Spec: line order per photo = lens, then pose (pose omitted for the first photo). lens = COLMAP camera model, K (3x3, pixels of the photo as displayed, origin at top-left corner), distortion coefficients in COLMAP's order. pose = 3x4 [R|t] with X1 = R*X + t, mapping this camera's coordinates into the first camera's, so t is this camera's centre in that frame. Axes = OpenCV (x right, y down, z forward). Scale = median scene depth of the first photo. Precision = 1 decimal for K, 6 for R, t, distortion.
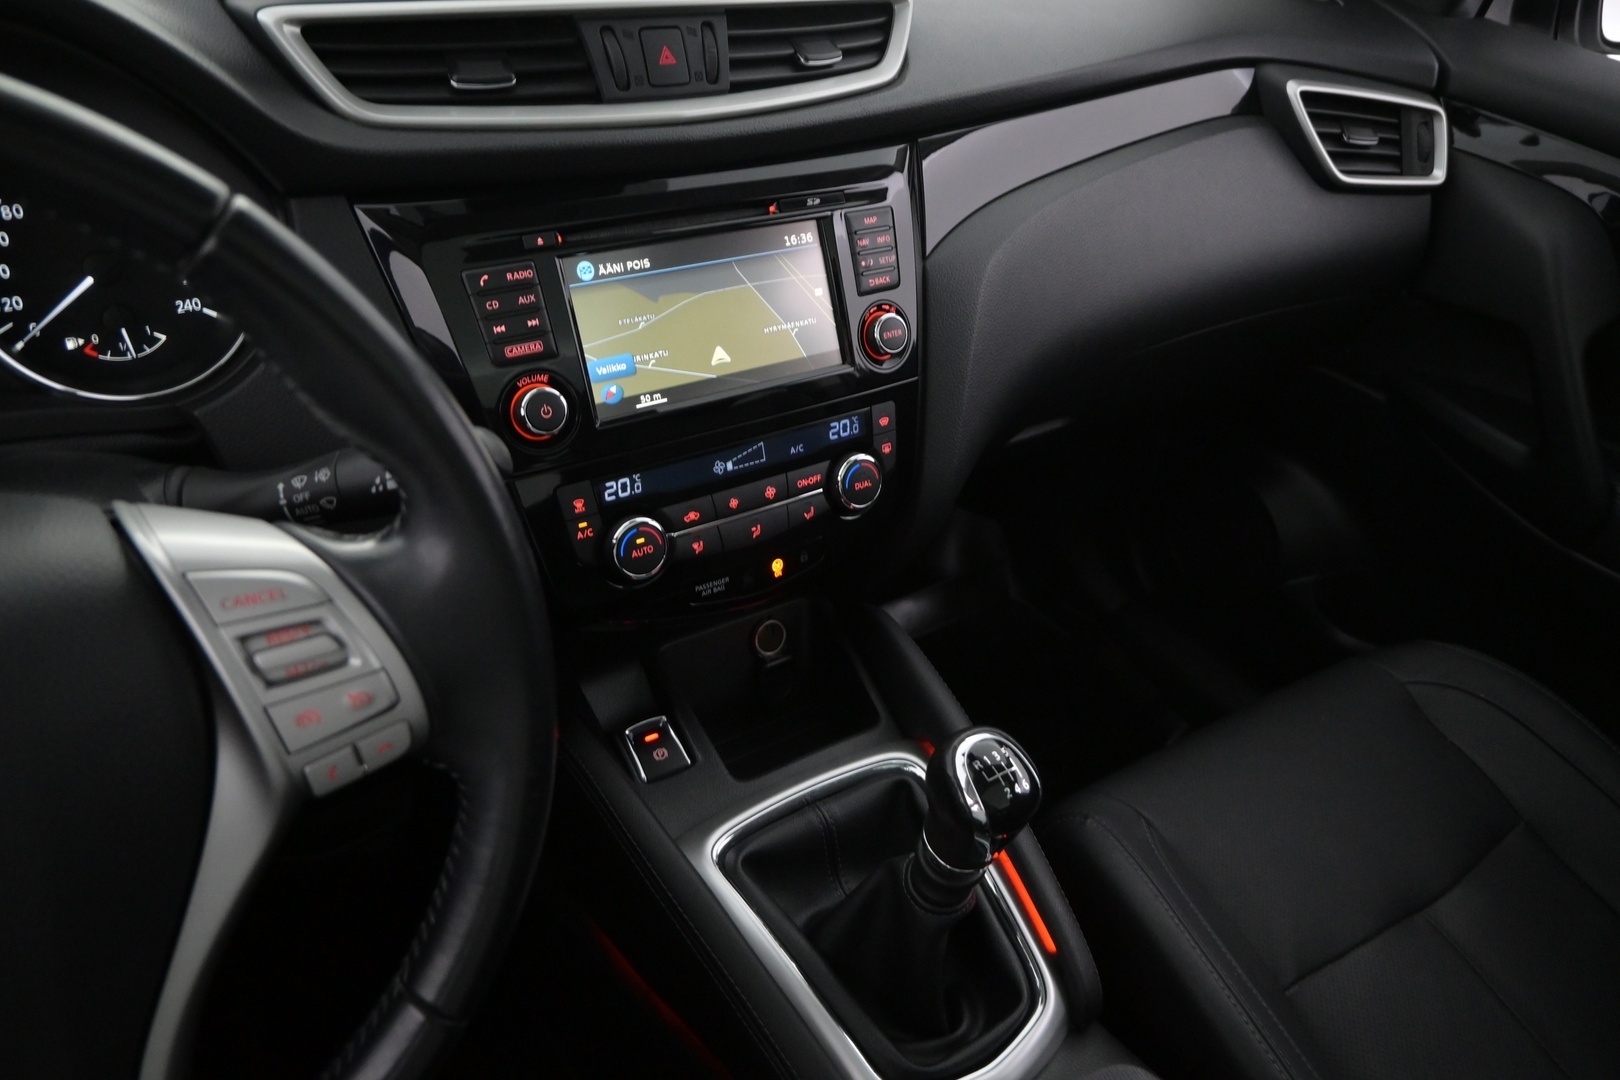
lens RADIAL K [[1115.6, 0, 813.1], [0, 1115.6, 534.9], [0, 0, 1]] dist [0.000298, -0.000793]
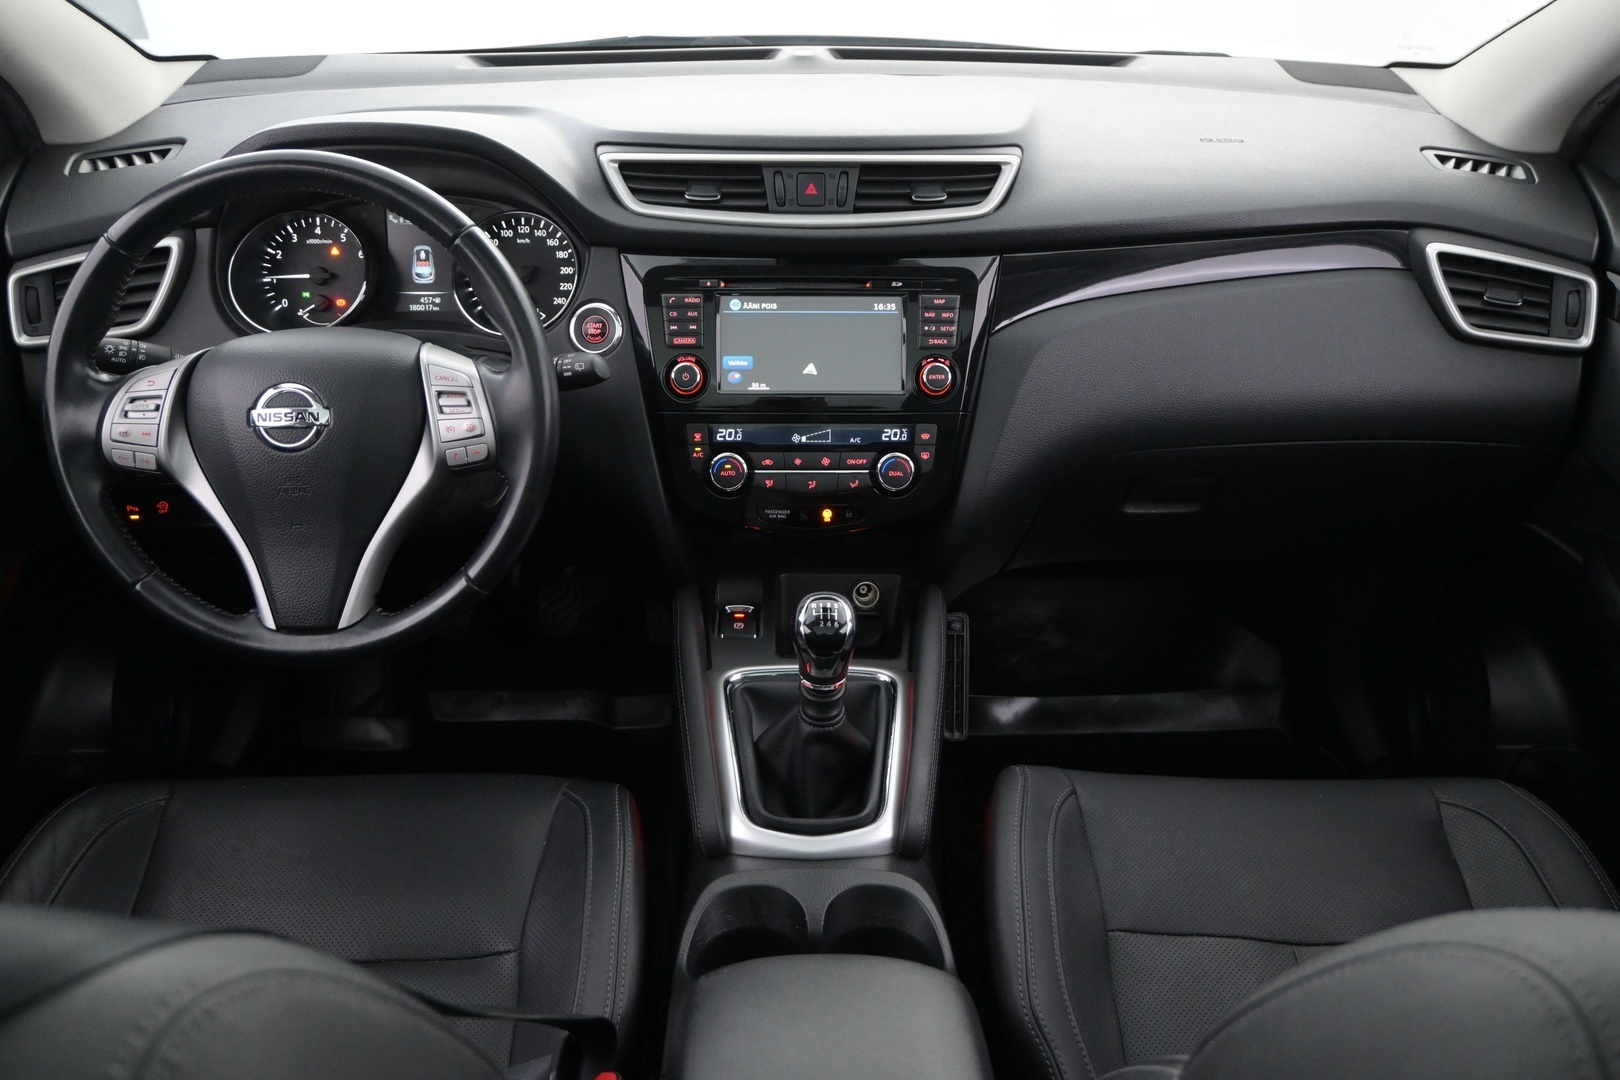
lens RADIAL K [[1377.4, 0, 805.2], [0, 1377.4, 524.4], [0, 0, 1]] dist [0.031587, -0.029584]
pose [[0.836178, 0.185543, -0.516120, 0.982902], [-0.264988, 0.960587, -0.083987, 0.222957], [0.480195, 0.206993, 0.852389, -0.642779]]
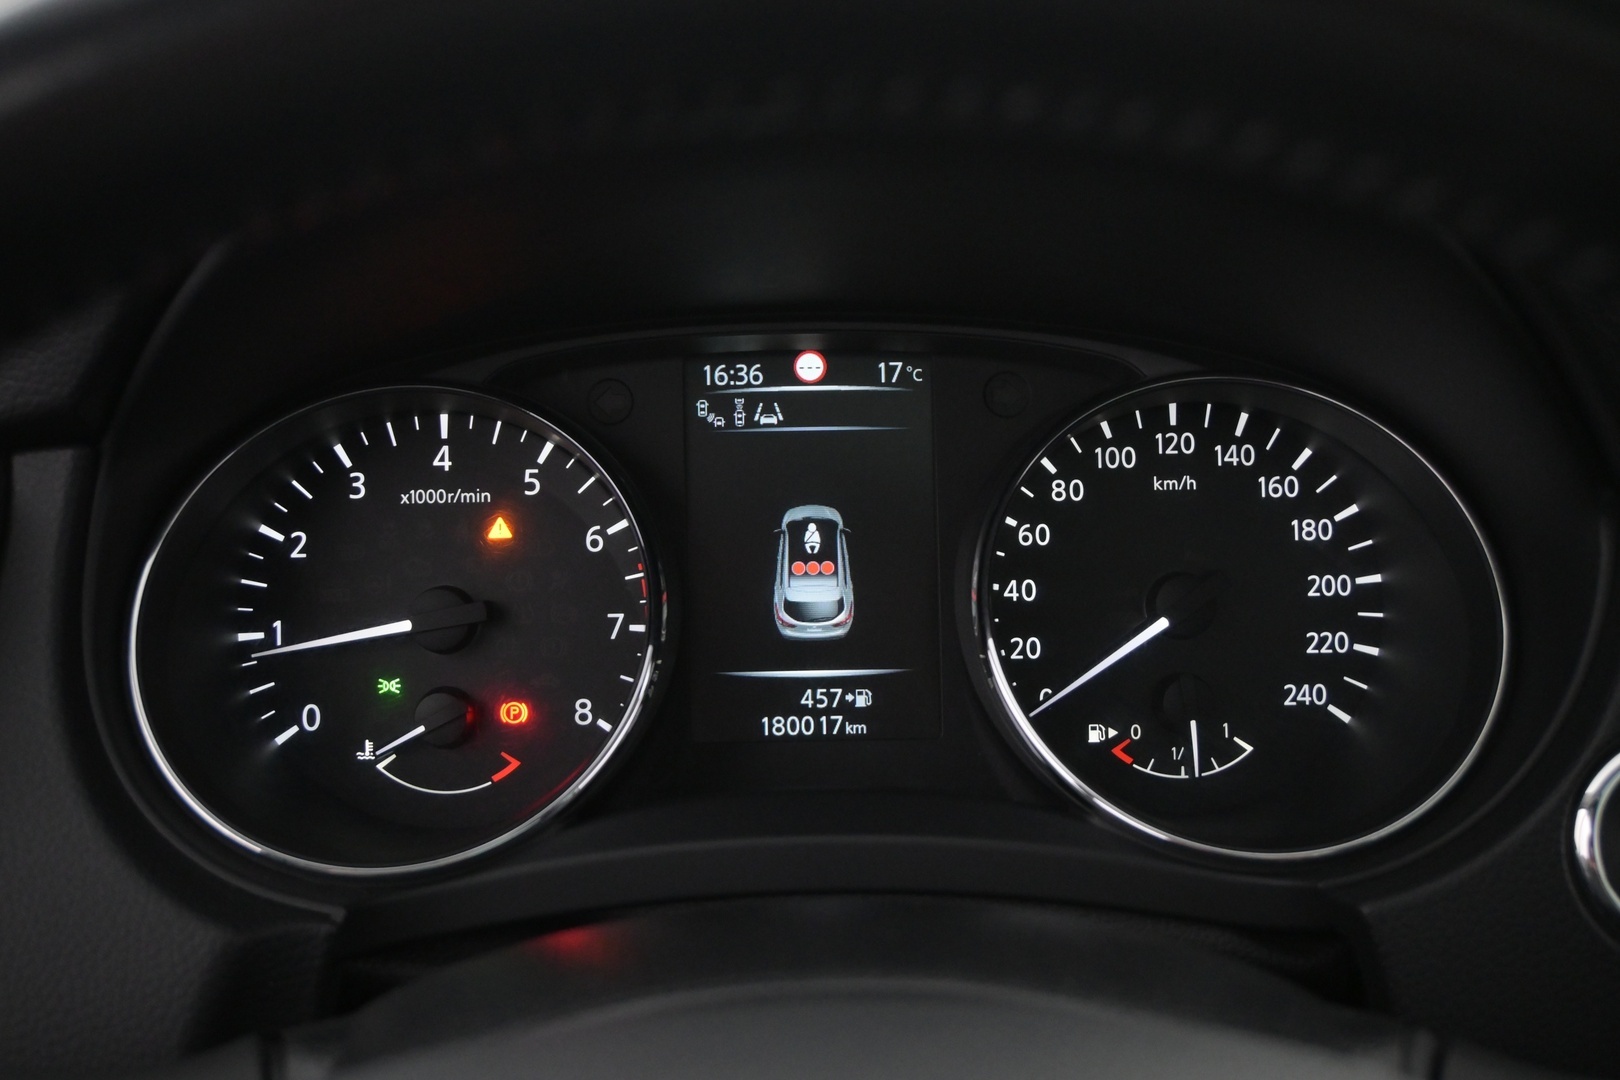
lens RADIAL K [[1860.3, 0, 815.4], [0, 1860.3, 548.6], [0, 0, 1]] dist [0.004544, 0.000000]
pose [[0.839645, 0.076701, -0.537693, -0.286626], [-0.251735, 0.932182, -0.260128, 0.007487], [0.481275, 0.353771, 0.802010, 0.185966]]
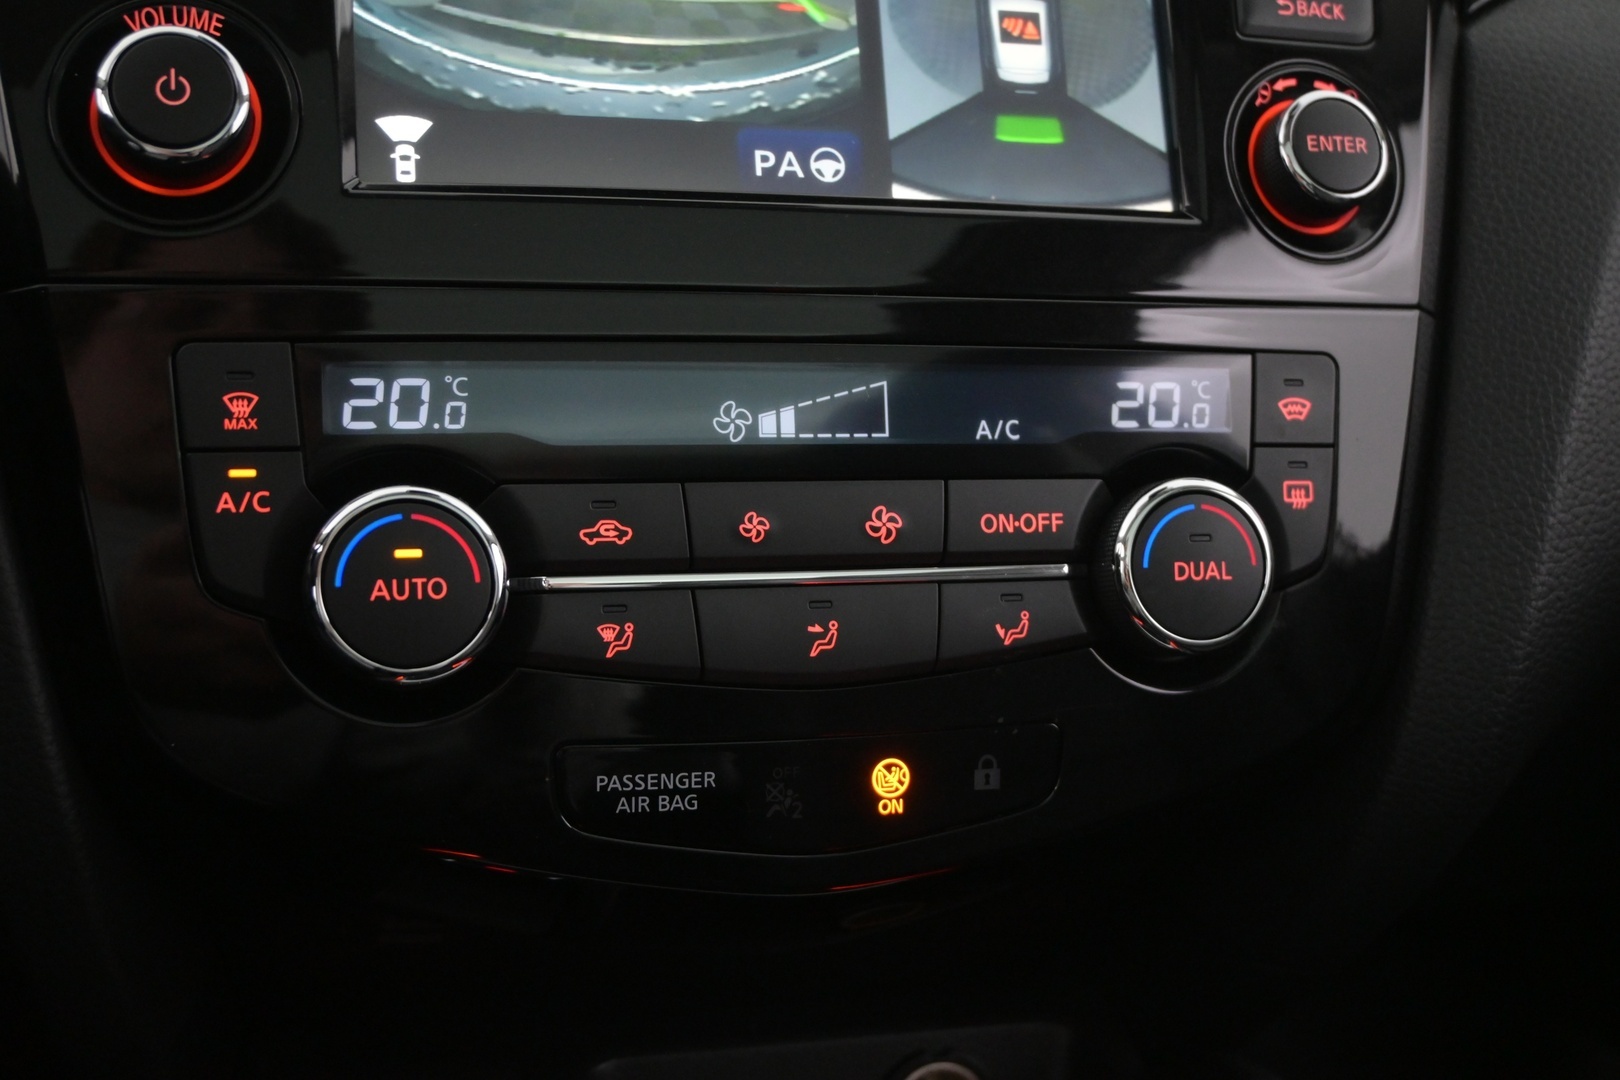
lens RADIAL K [[1843.0, 0, 810.4], [0, 1843.0, 539.2], [0, 0, 1]] dist [0.004487, 0.000000]
pose [[0.947566, 0.074129, -0.310842, 0.111917], [-0.173432, 0.936297, -0.305400, 0.137971], [0.268401, 0.343297, 0.900060, 0.550140]]
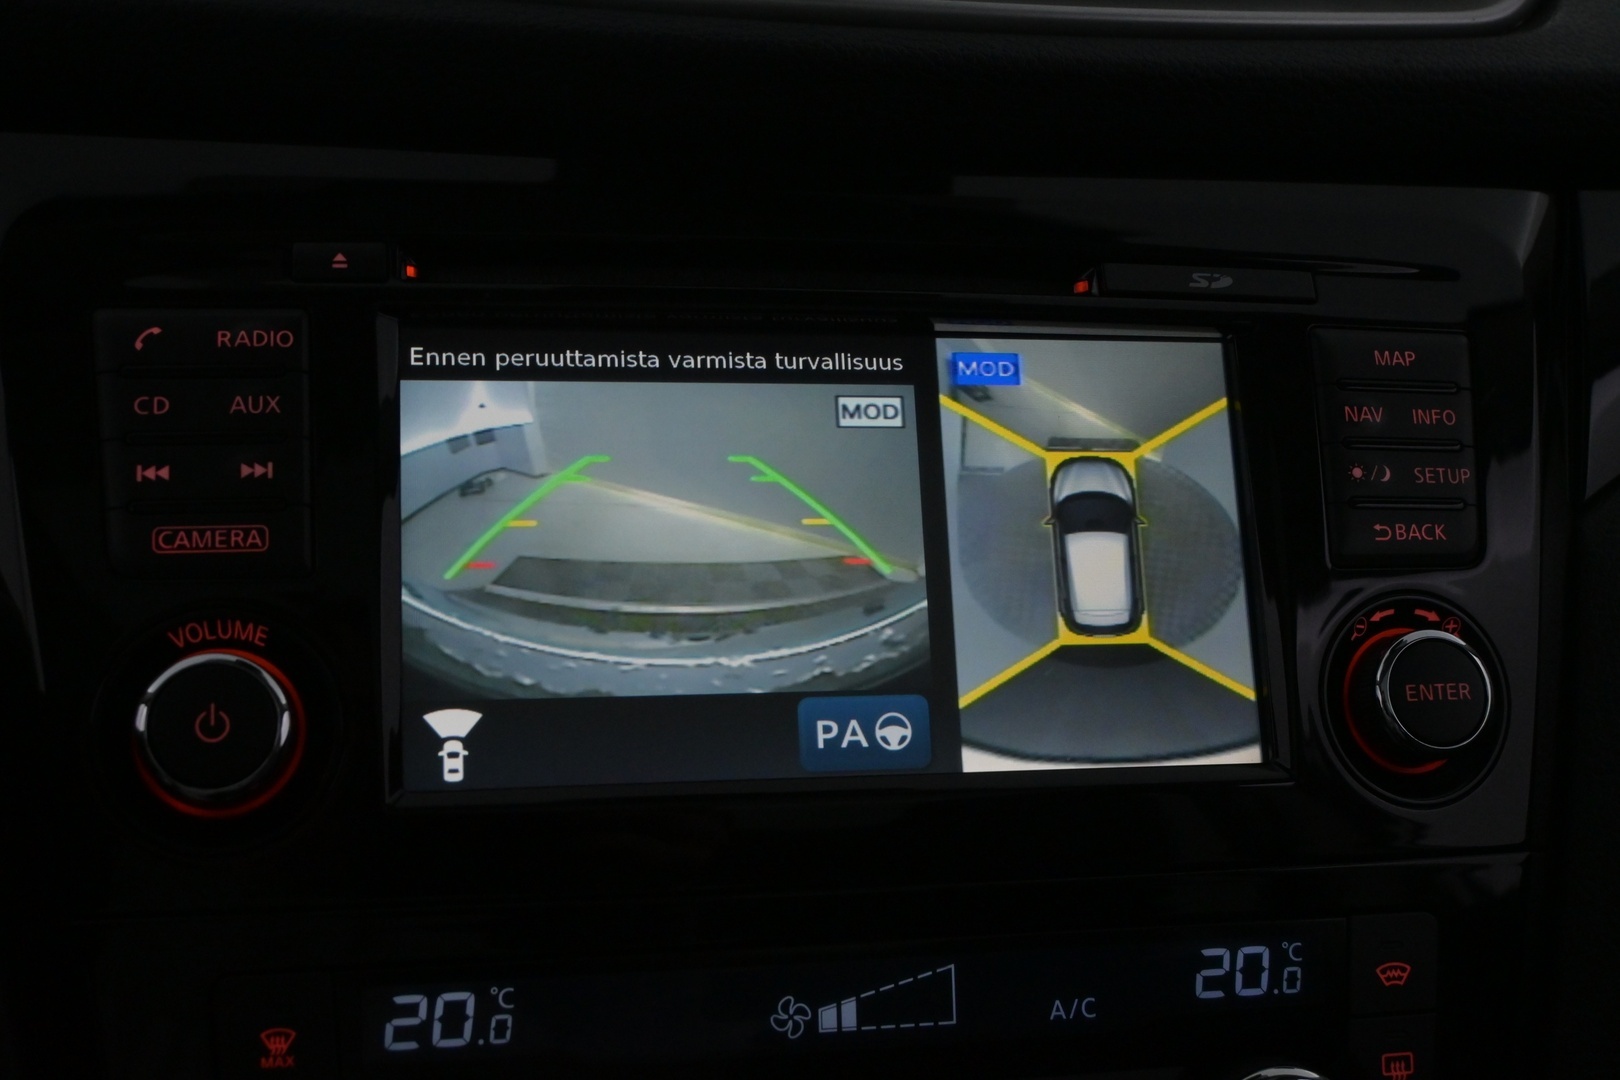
lens RADIAL K [[1843.0, 0, 813.3], [0, 1843.0, 537.9], [0, 0, 1]] dist [0.004487, 0.000000]
pose [[0.924795, 0.068858, -0.374184, 0.109309], [-0.197789, 0.927155, -0.318219, -0.022646], [0.325014, 0.368296, 0.871047, 0.520663]]
